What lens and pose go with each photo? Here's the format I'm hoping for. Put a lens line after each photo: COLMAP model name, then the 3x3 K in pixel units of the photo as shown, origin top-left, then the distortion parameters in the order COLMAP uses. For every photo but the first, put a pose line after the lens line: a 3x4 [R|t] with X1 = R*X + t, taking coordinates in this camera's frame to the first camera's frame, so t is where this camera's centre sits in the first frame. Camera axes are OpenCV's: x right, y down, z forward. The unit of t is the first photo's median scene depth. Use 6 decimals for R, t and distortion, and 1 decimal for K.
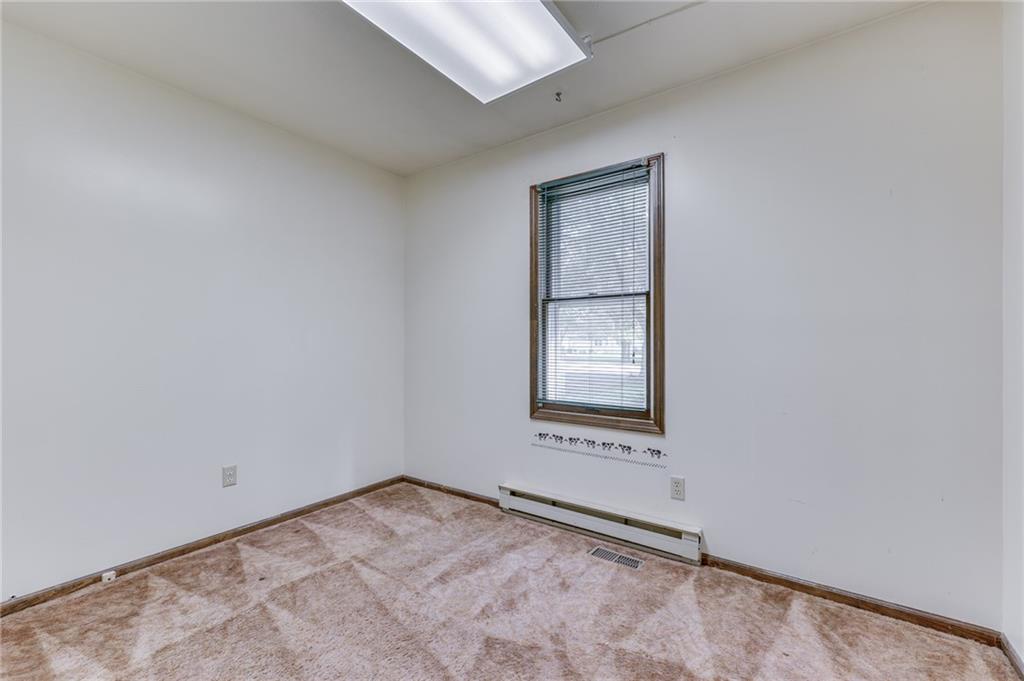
lens RADIAL K [[450.2, 0, 510.5], [0, 450.2, 328.6], [0, 0, 1]] dist [0.000652, -0.000337]
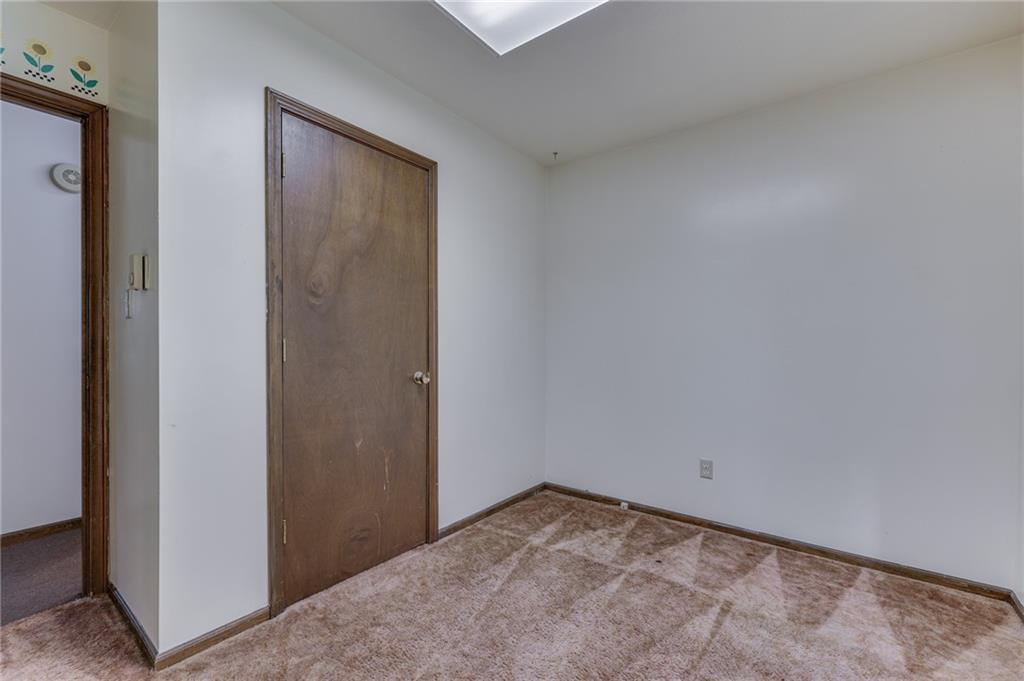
lens RADIAL K [[450.2, 0, 510.5], [0, 450.2, 328.6], [0, 0, 1]] dist [0.000652, -0.000337]
pose [[-0.068827, -0.026790, -0.997269, 0.521952], [0.029892, 0.999135, -0.028903, 0.013377], [0.997181, -0.031800, -0.067967, 0.671049]]
